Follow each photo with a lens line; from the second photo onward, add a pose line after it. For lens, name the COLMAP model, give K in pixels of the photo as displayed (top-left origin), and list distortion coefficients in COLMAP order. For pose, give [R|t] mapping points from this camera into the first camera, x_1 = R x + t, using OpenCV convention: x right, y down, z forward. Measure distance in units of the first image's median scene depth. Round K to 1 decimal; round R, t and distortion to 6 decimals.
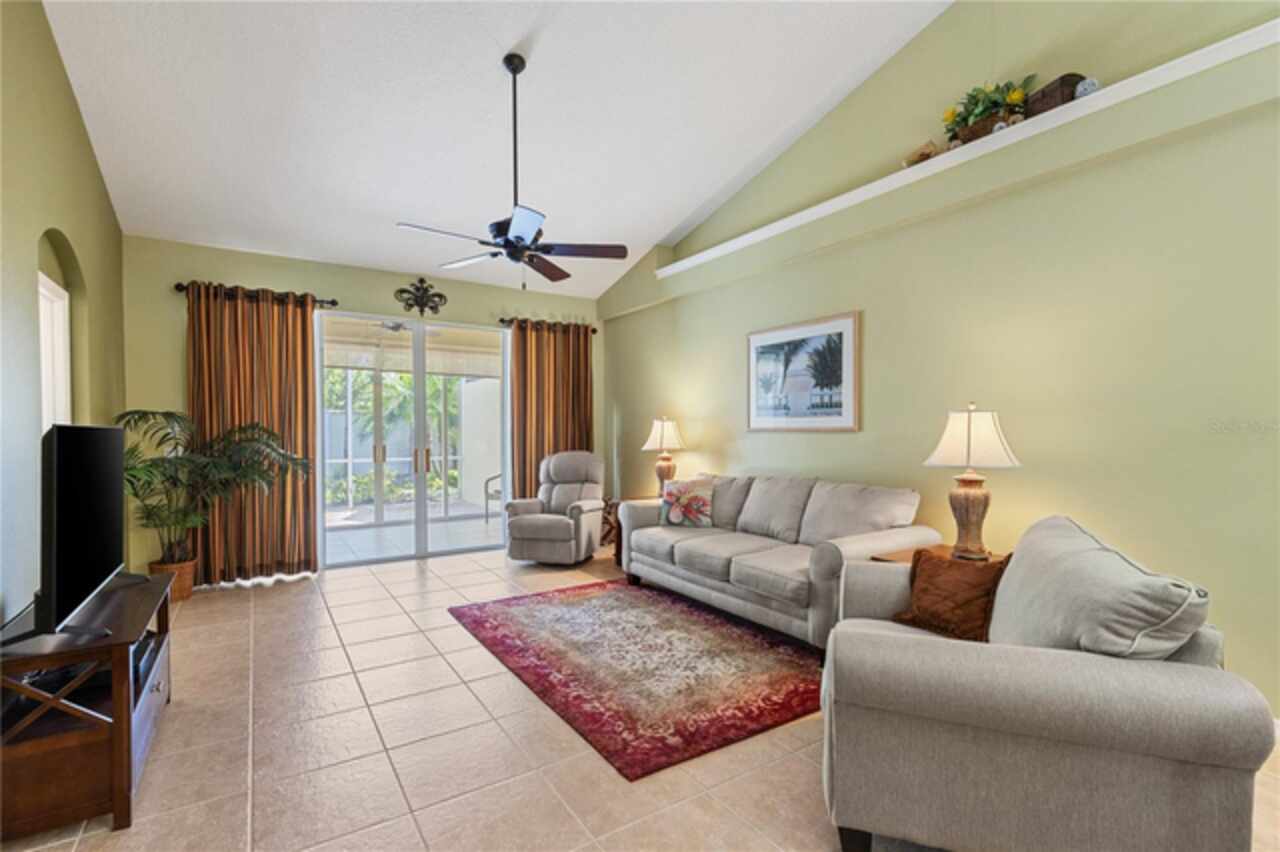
lens RADIAL K [[583.6, 0, 638.6], [0, 583.6, 440.3], [0, 0, 1]] dist [0.000814, -0.000040]
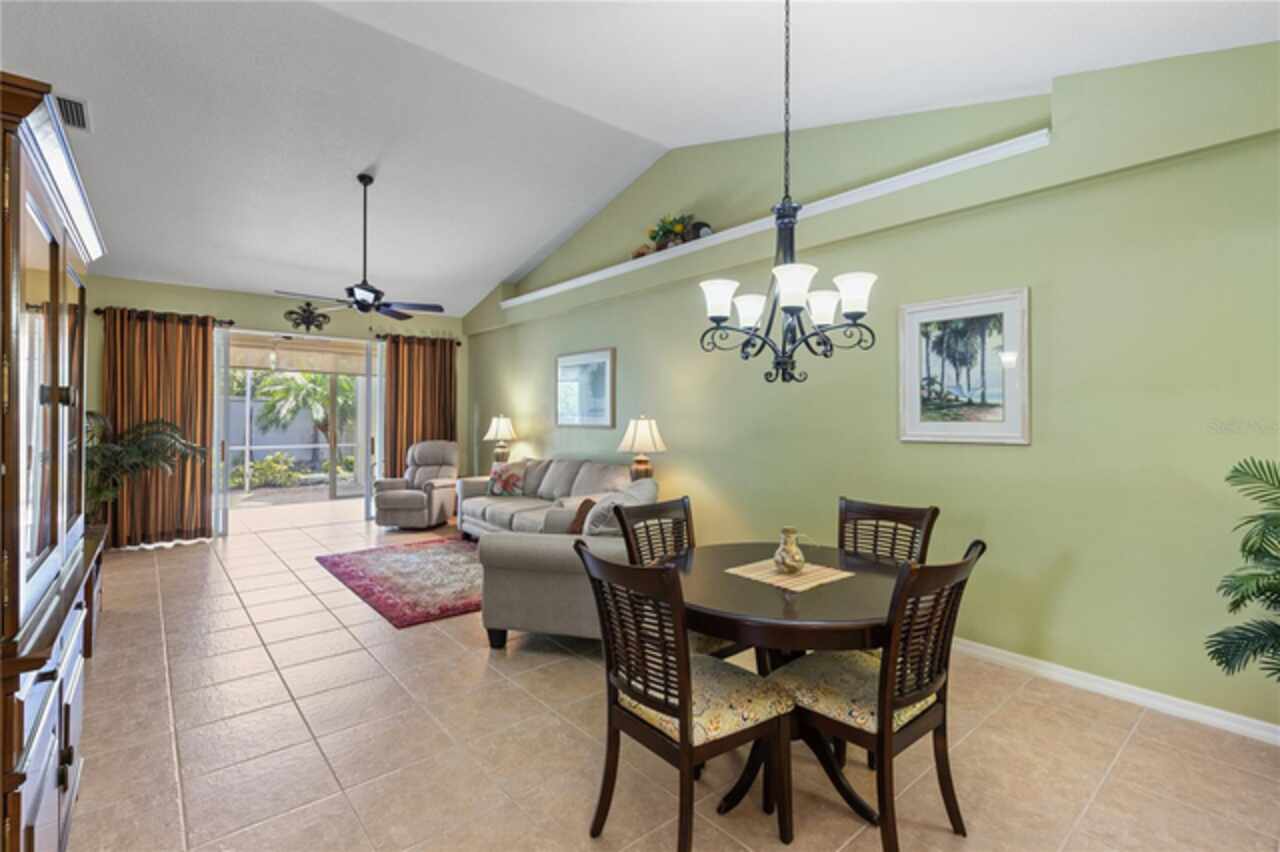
lens RADIAL K [[577.9, 0, 646.4], [0, 577.9, 411.3], [0, 0, 1]] dist [0.000111, -0.000065]
pose [[0.990750, 0.007373, 0.135499, 0.212275], [-0.003836, 0.999646, -0.026342, -0.016631], [-0.135645, 0.025579, 0.990427, -0.376340]]
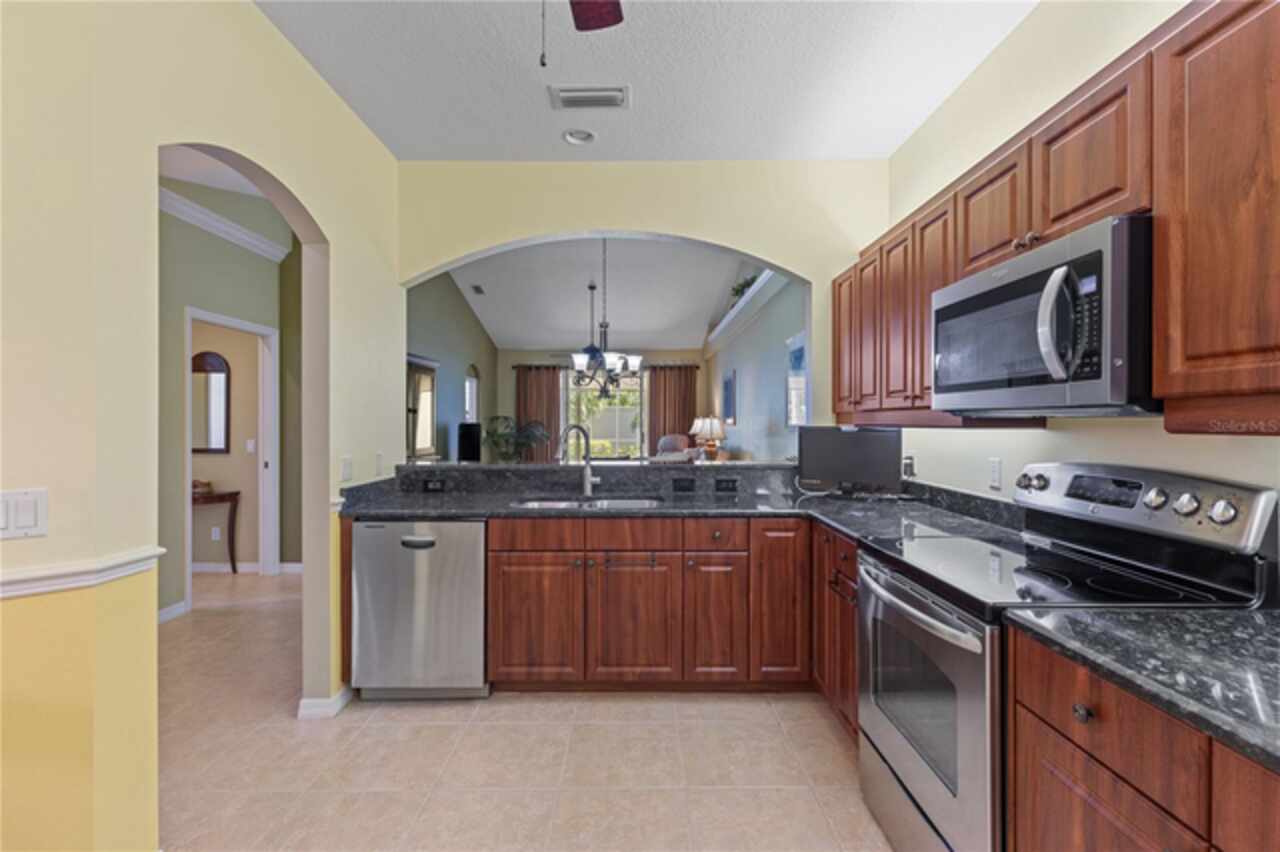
lens RADIAL K [[586.5, 0, 637.2], [0, 586.5, 422.9], [0, 0, 1]] dist [-0.000185, -0.000159]
pose [[0.835120, 0.003413, -0.550057, 1.030035], [-0.010998, 0.999884, -0.010492, 0.002626], [0.549957, 0.014812, 0.835061, -0.804901]]
